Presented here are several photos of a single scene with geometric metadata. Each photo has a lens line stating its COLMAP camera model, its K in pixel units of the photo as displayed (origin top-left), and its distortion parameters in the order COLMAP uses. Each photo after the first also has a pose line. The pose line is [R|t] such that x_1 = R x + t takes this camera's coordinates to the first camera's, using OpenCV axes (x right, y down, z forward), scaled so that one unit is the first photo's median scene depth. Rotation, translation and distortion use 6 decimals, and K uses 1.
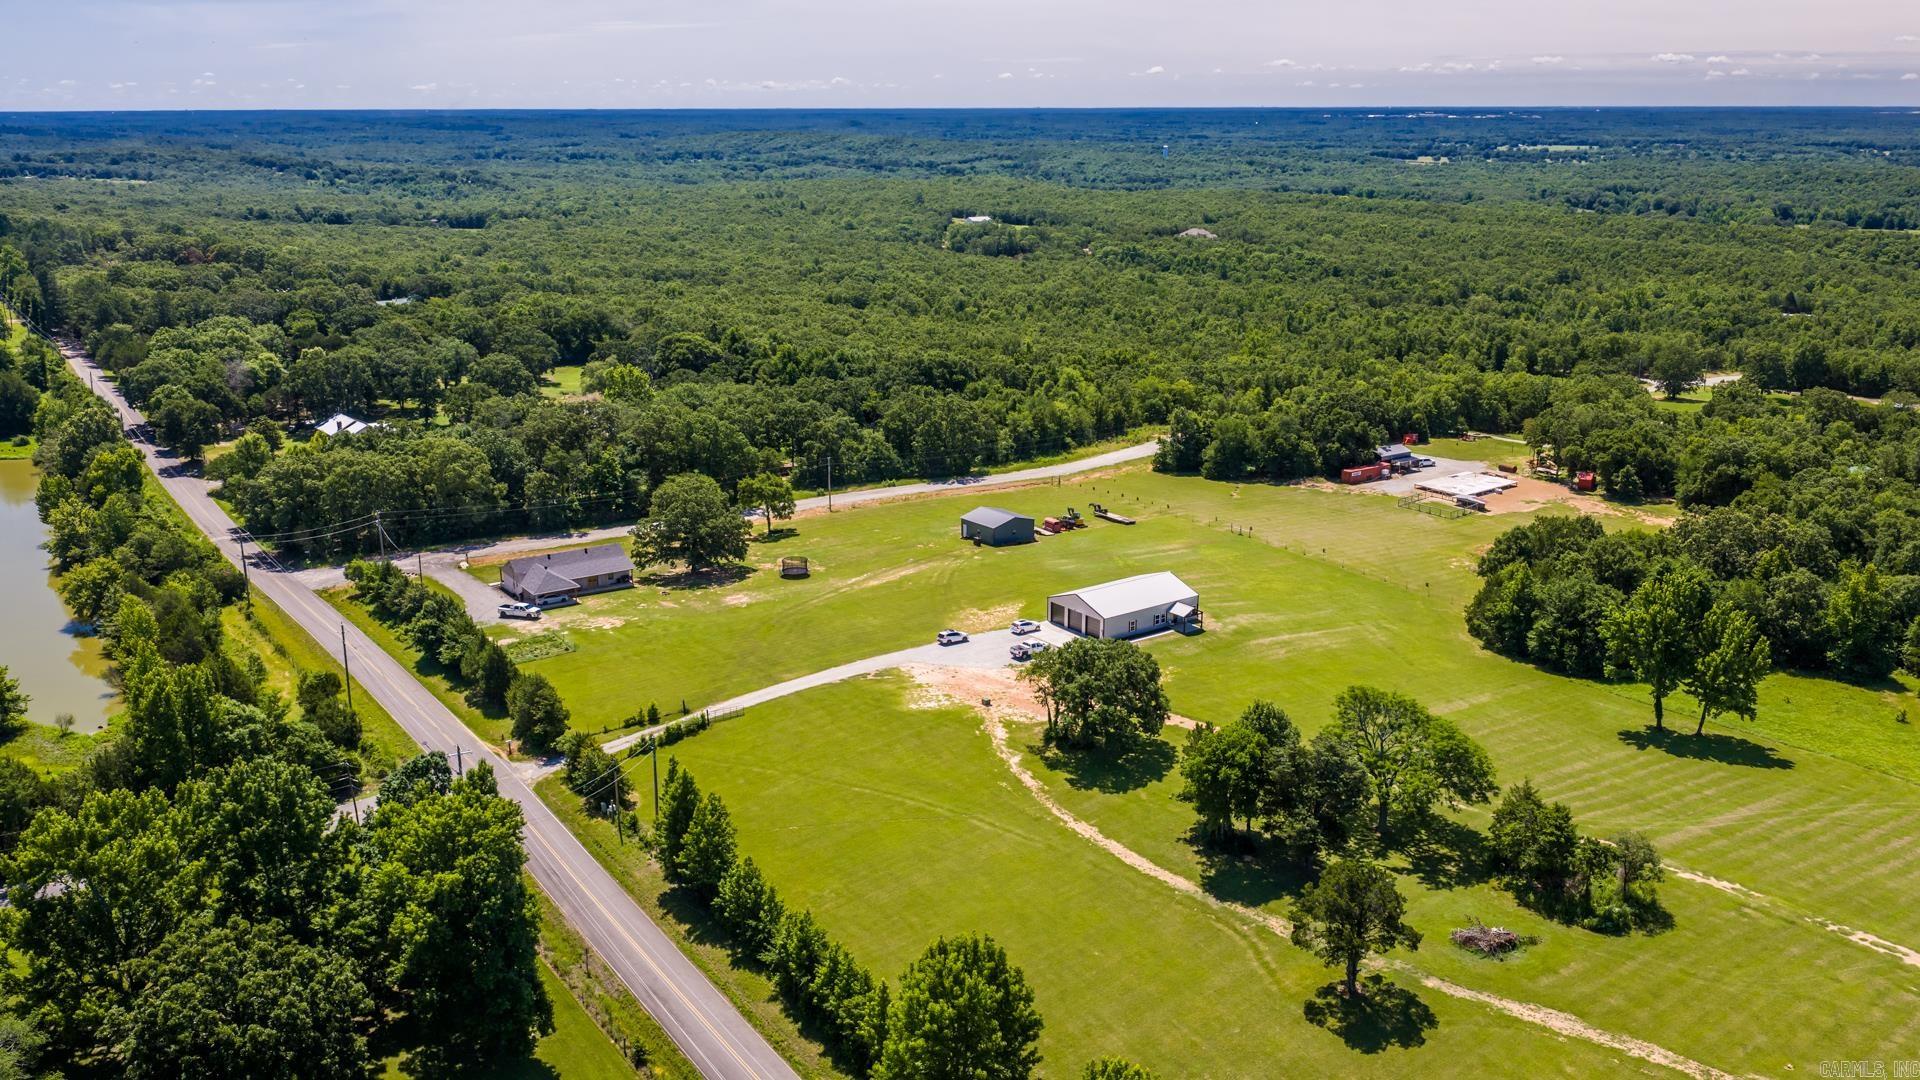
lens RADIAL K [[1635.5, 0, 958.9], [0, 1635.5, 555.3], [0, 0, 1]] dist [0.025072, -0.055005]
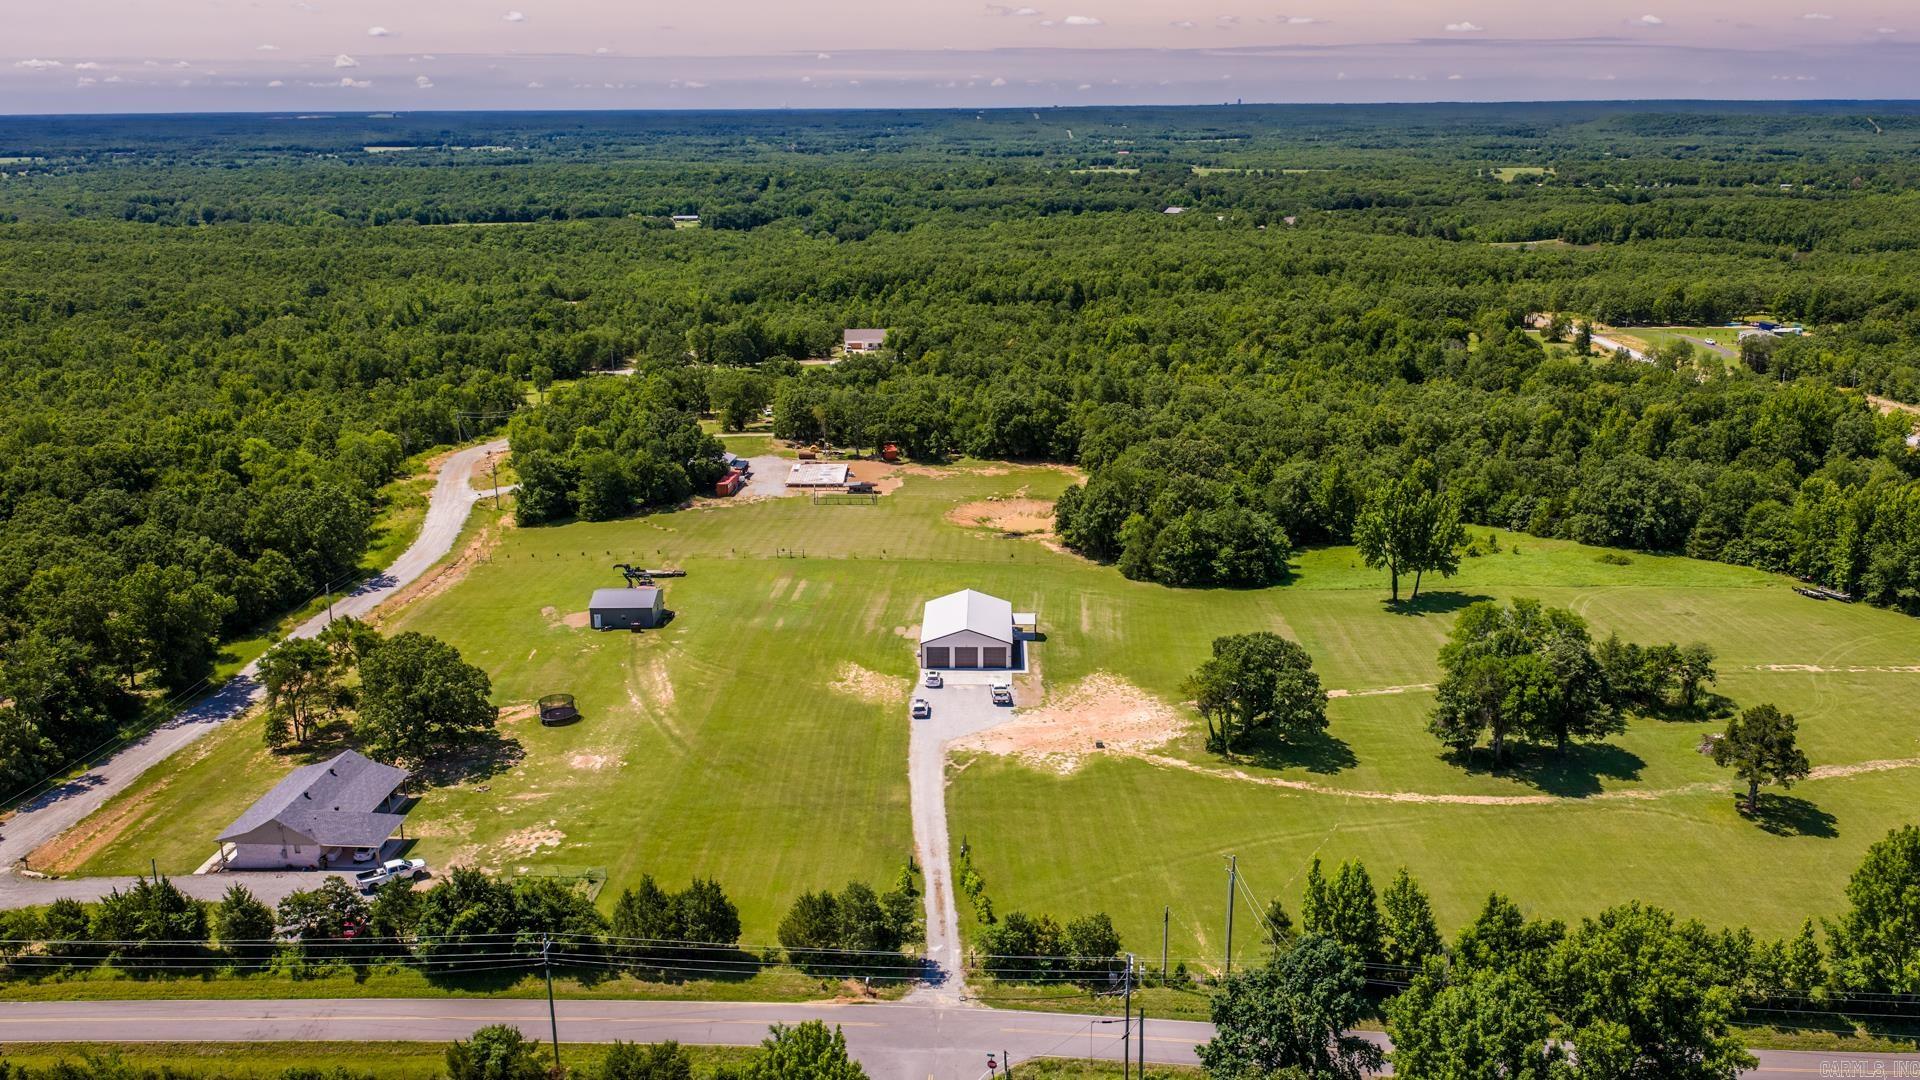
lens RADIAL K [[1635.5, 0, 958.9], [0, 1635.5, 555.3], [0, 0, 1]] dist [0.025072, -0.055005]
pose [[0.597262, -0.214339, 0.772876, -0.442357], [0.217468, 0.970809, 0.101176, -0.077208], [-0.772001, 0.107647, 0.626439, 0.275231]]
